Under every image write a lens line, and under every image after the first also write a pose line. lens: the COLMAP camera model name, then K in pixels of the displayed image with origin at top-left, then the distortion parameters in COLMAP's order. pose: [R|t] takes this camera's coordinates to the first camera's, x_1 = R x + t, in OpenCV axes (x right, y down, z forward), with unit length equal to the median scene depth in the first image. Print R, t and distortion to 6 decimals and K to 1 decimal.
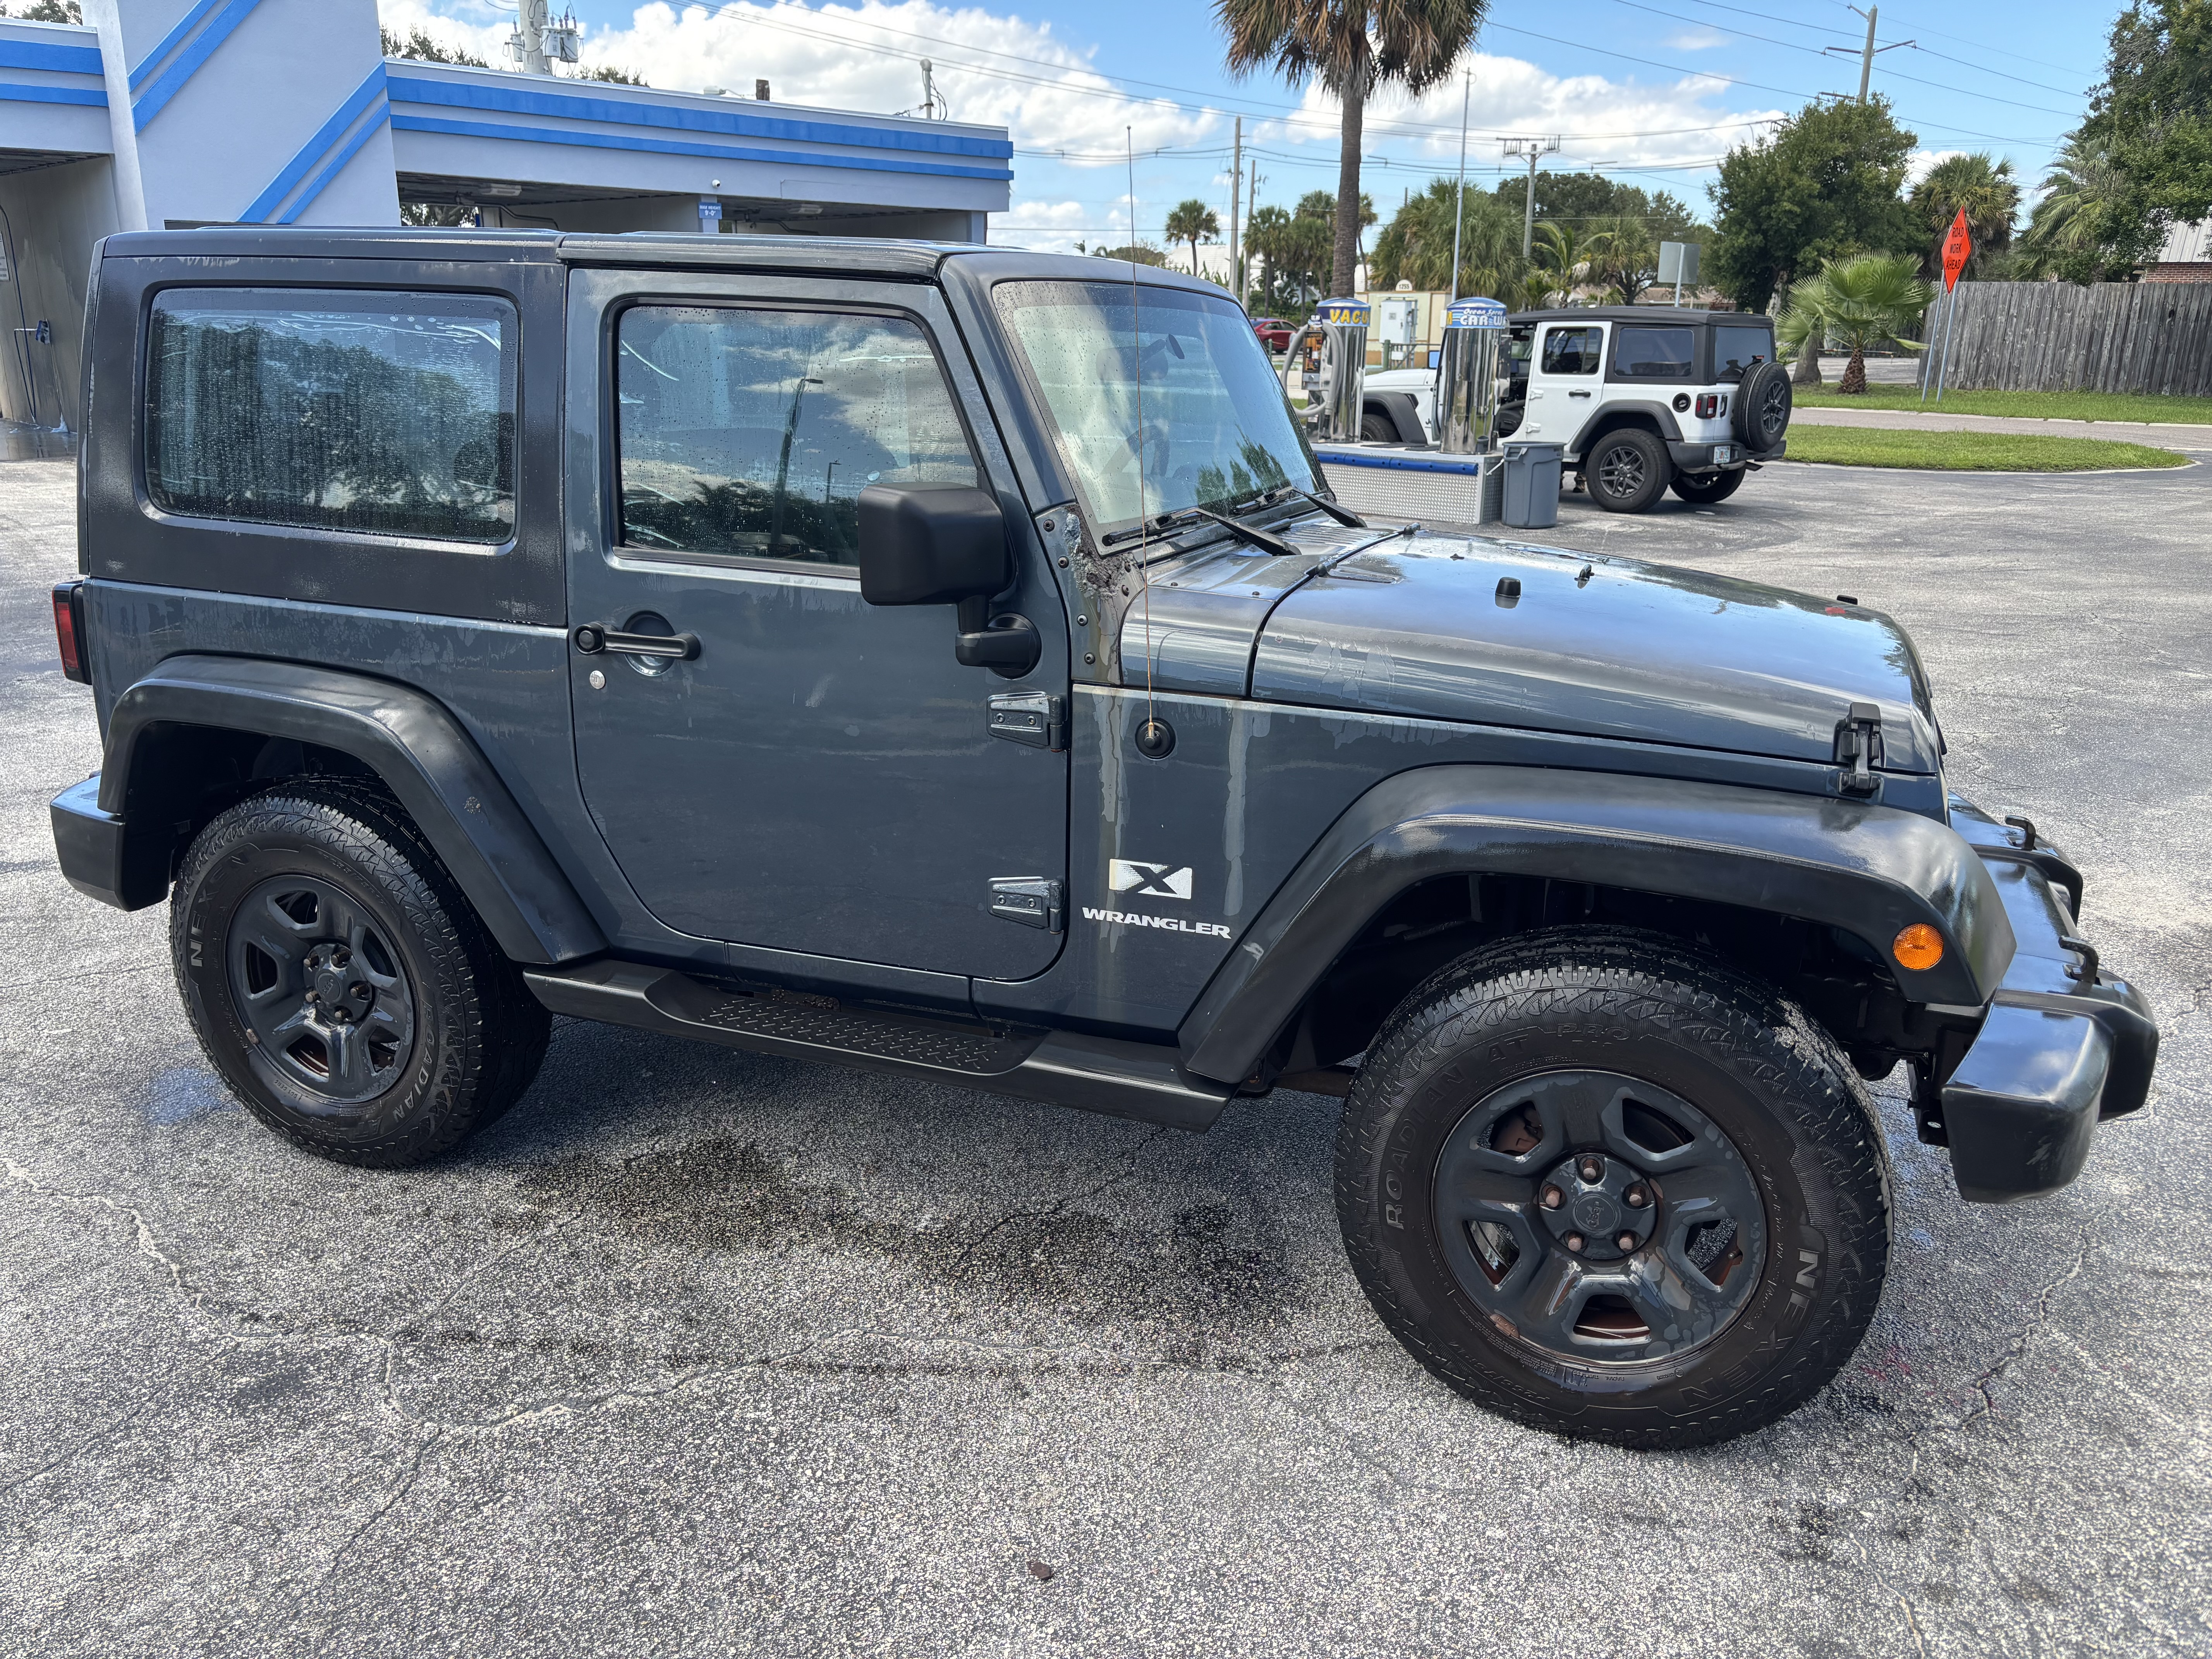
lens RADIAL K [[1665.1, 0, 1122.2], [0, 1665.1, 822.0], [0, 0, 1]] dist [0.055349, -0.059437]
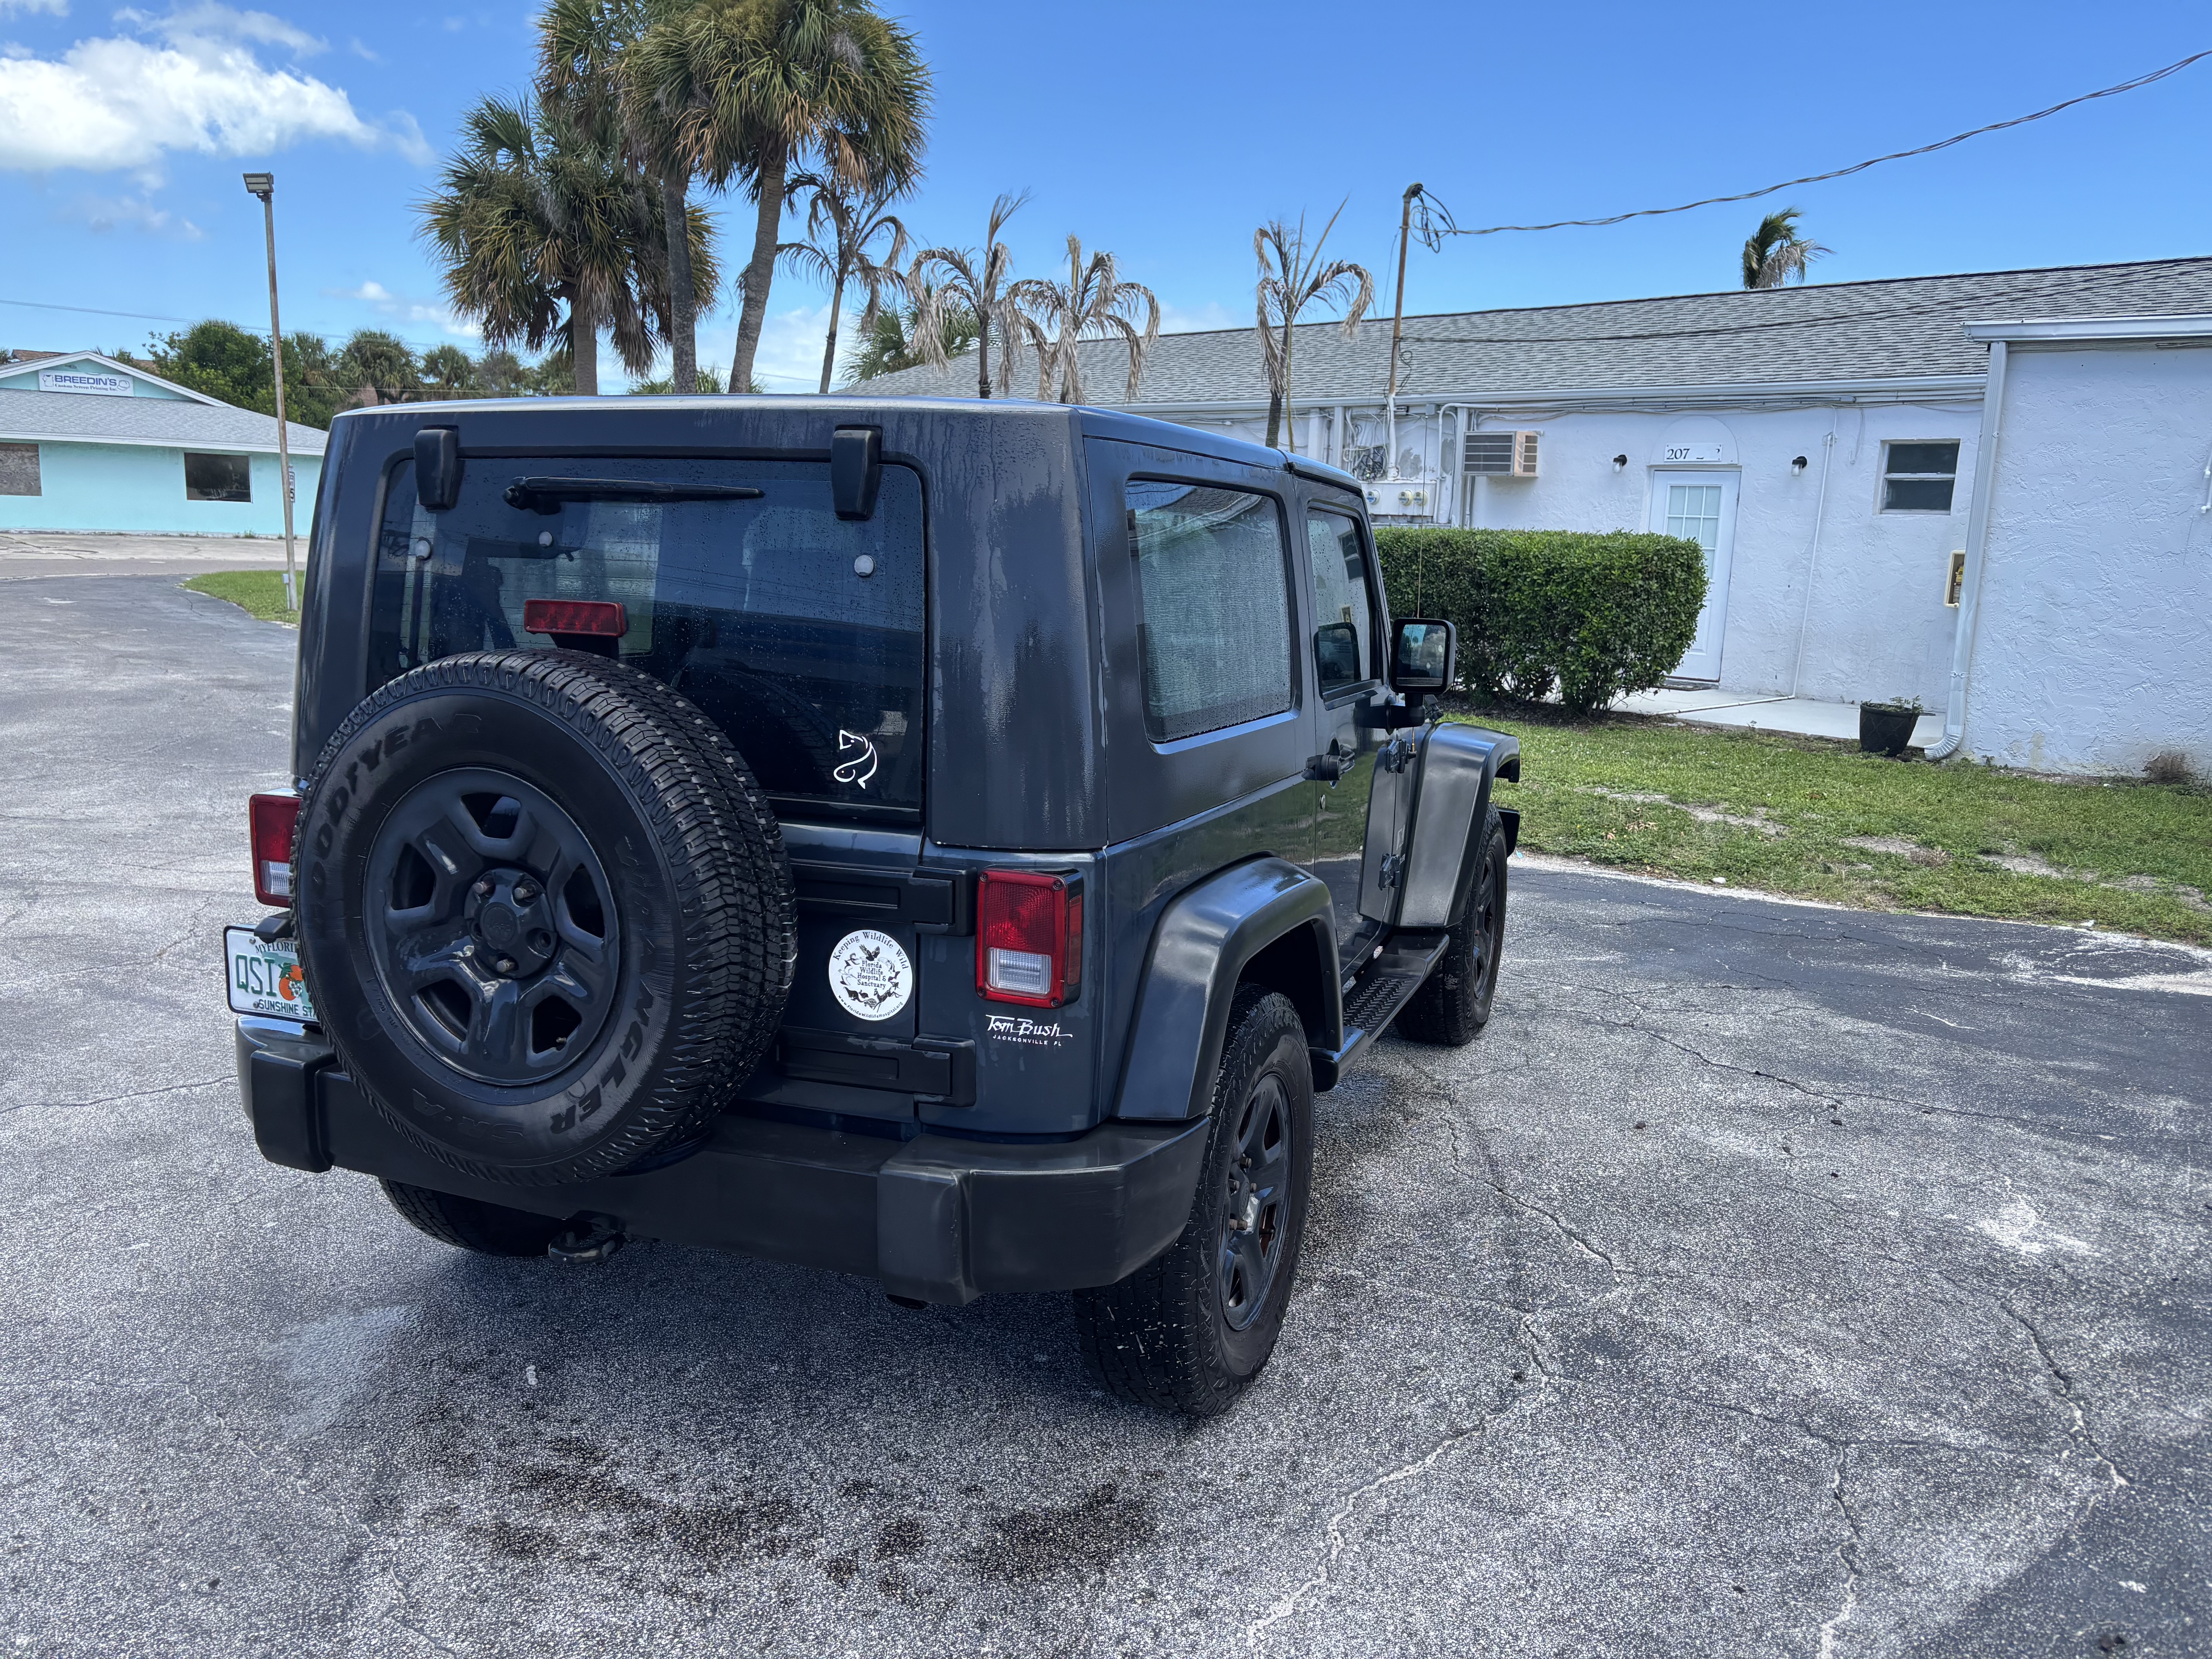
lens RADIAL K [[1664.3, 0, 1106.0], [0, 1664.3, 829.5], [0, 0, 1]] dist [0.063192, -0.075915]
pose [[0.018330, -0.187866, 0.982024, -1.292697], [0.251798, 0.951399, 0.177308, -0.275194], [-0.967606, 0.244022, 0.064744, 0.908682]]
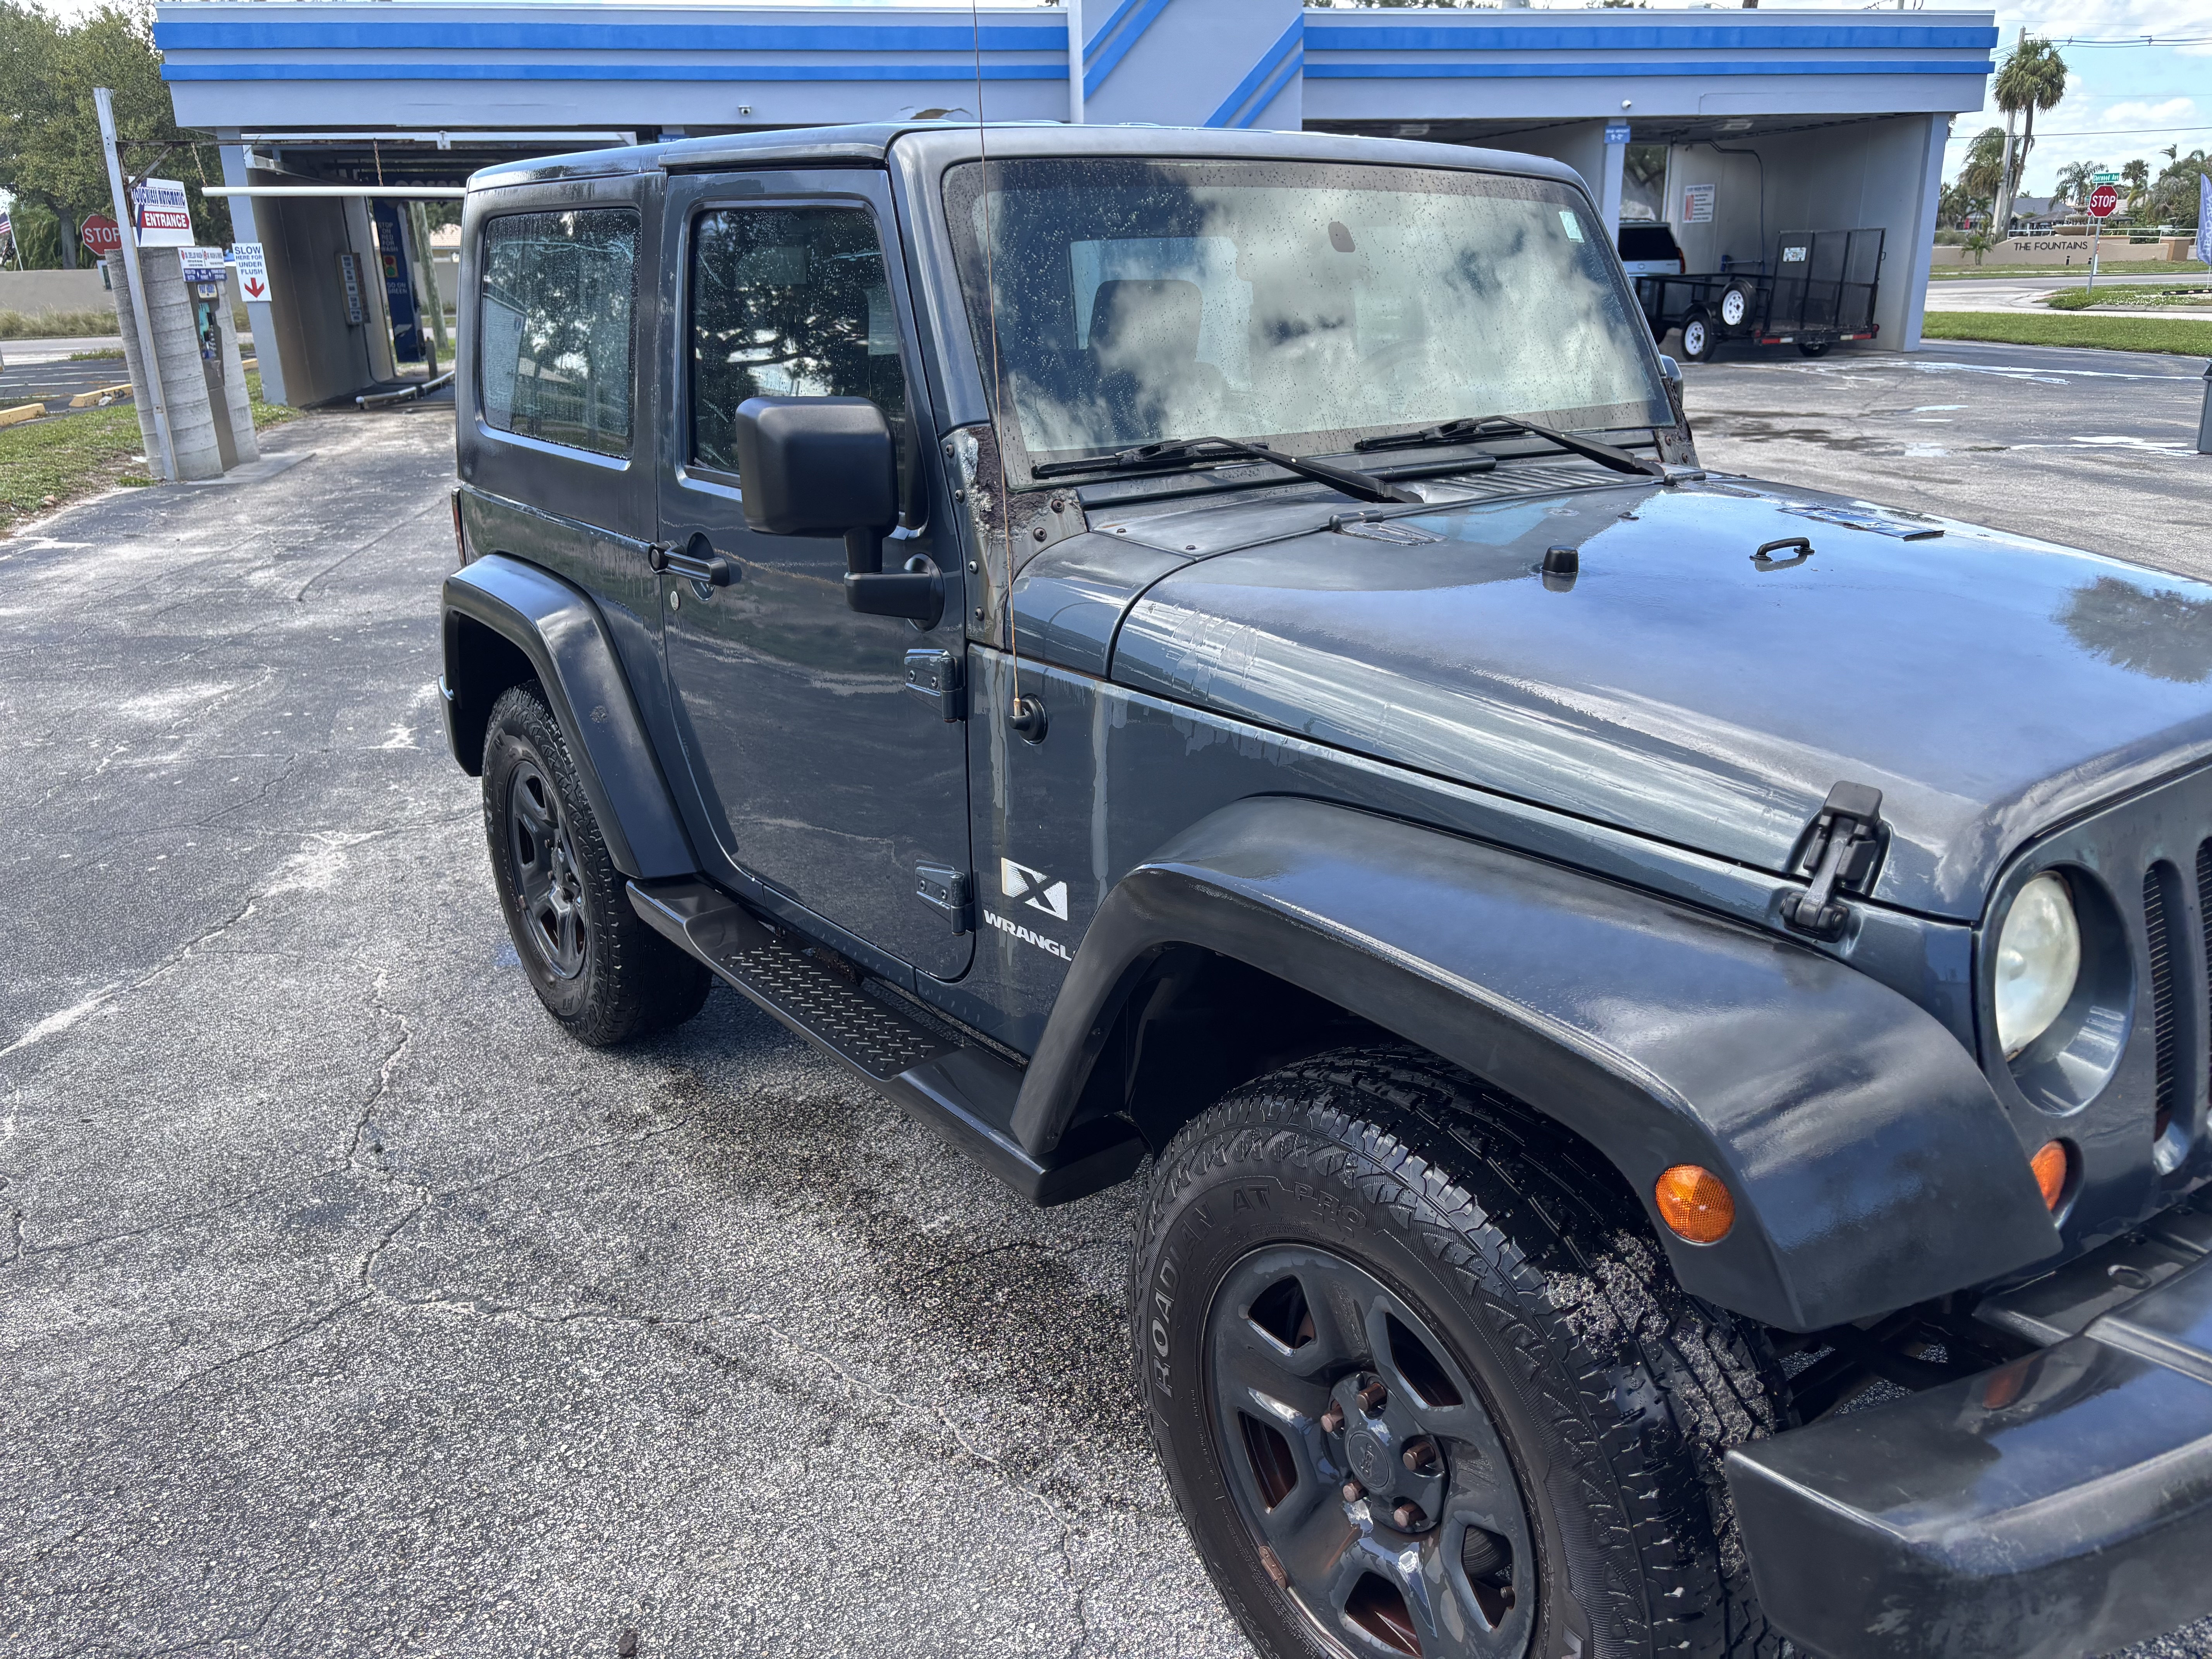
lens RADIAL K [[1662.2, 0, 1114.6], [0, 1662.2, 831.9], [0, 0, 1]] dist [0.076369, -0.094185]
pose [[0.849341, 0.142490, -0.508248, 0.357711], [-0.123056, 0.989795, 0.071853, -0.044345], [0.513299, 0.001515, 0.858208, 0.241063]]
